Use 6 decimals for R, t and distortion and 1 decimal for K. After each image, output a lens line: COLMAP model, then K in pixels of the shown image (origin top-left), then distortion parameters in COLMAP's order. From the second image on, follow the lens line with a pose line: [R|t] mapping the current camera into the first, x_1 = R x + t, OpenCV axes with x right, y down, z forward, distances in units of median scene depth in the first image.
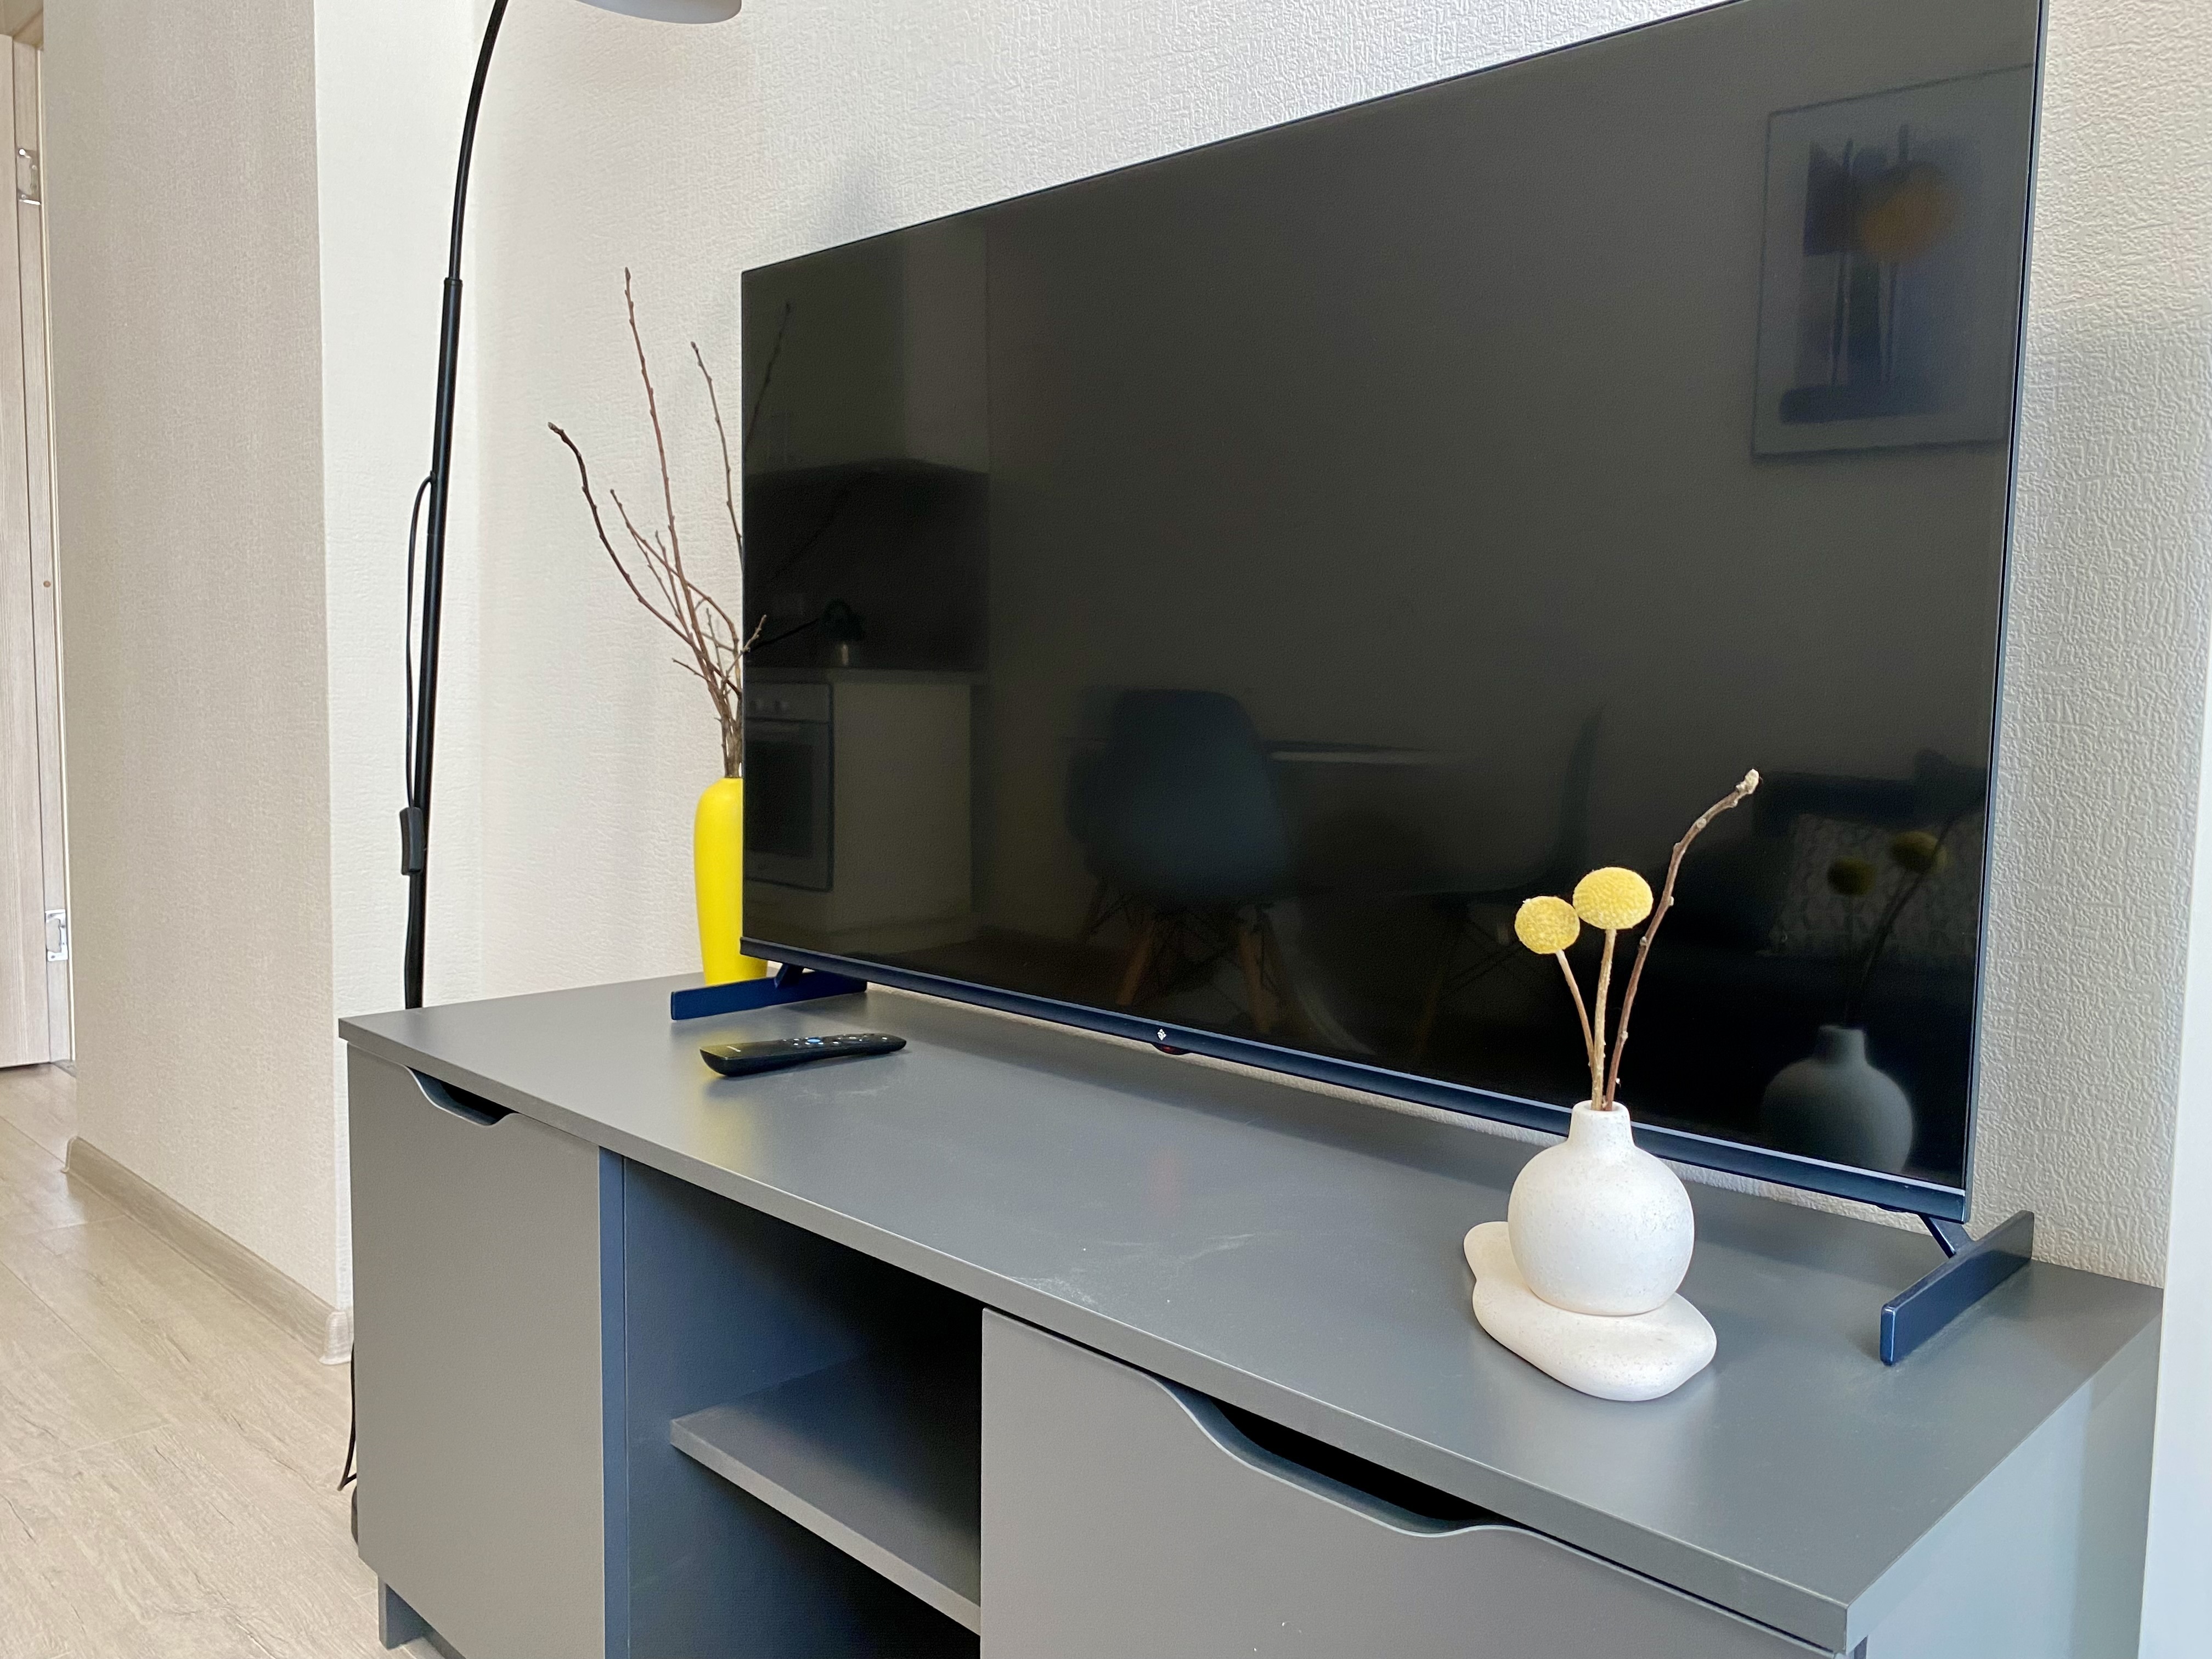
lens RADIAL K [[1693.9, 0, 1101.0], [0, 1693.9, 812.8], [0, 0, 1]] dist [0.008071, -0.010998]
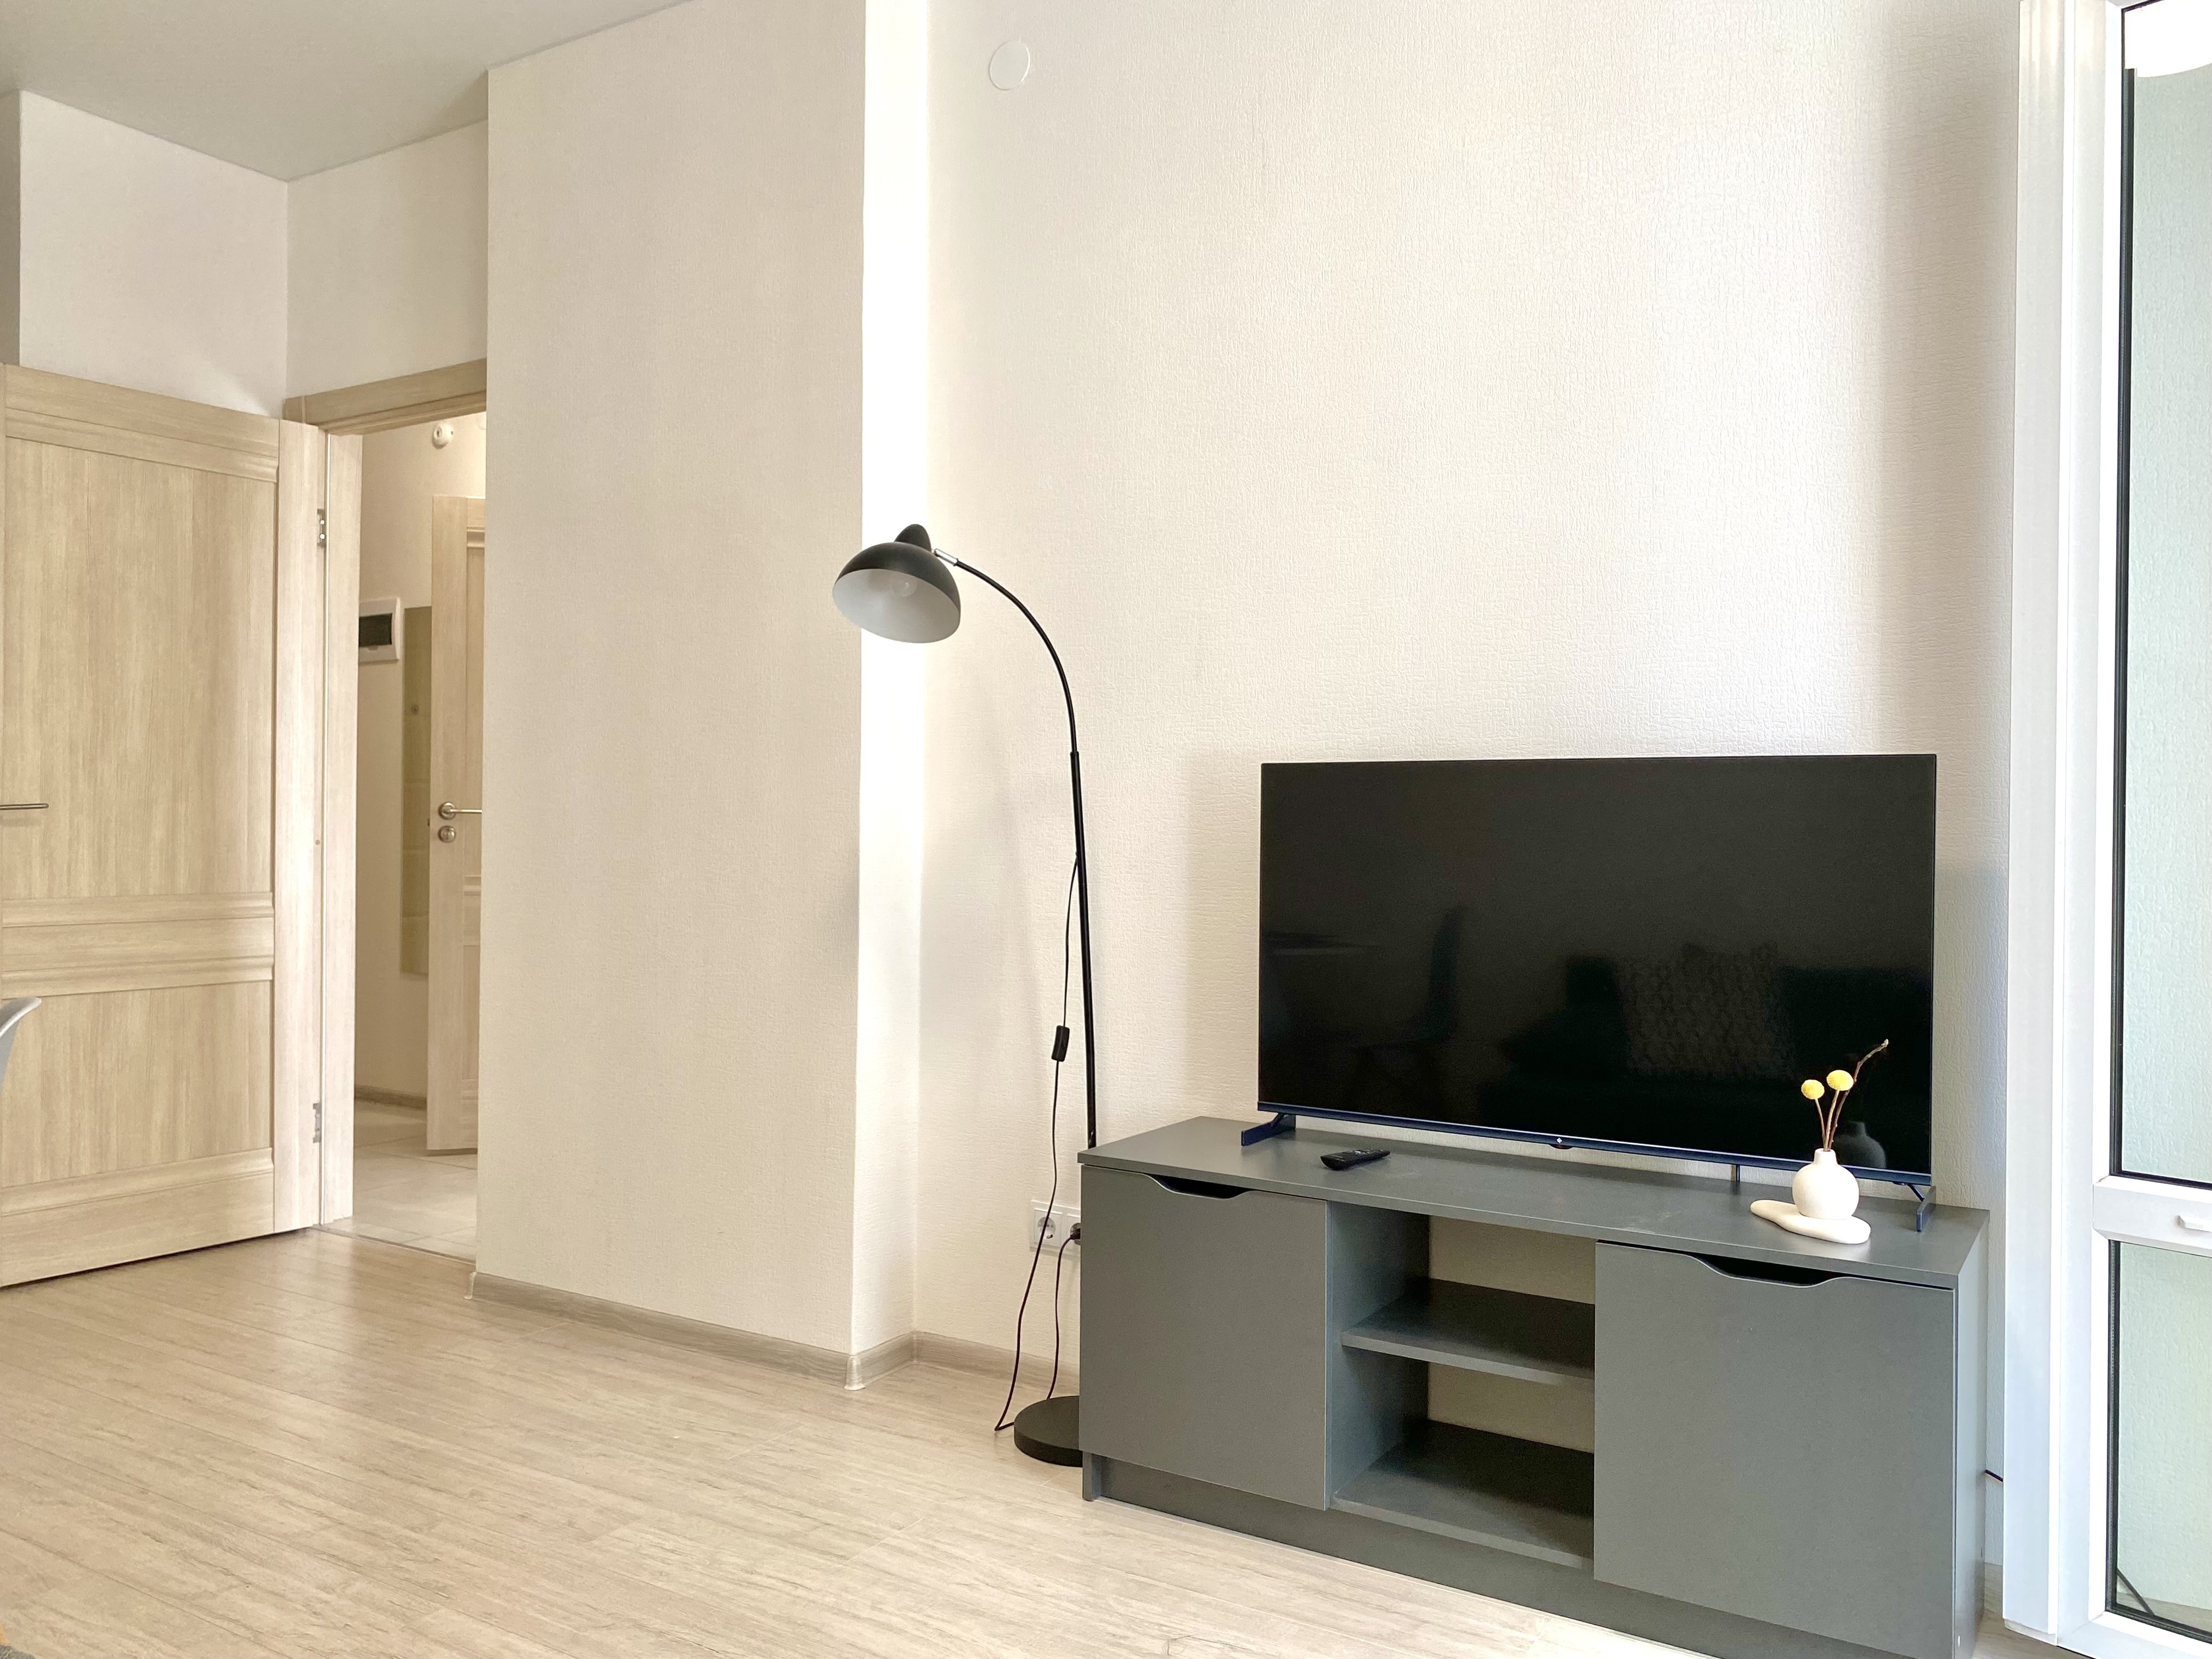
lens RADIAL K [[1693.9, 0, 1101.0], [0, 1693.9, 812.8], [0, 0, 1]] dist [0.008071, -0.010998]
pose [[0.982884, -0.009355, 0.183986, -1.110942], [0.023771, 0.996801, -0.076306, -0.162493], [-0.182684, 0.079374, 0.979962, -1.279520]]
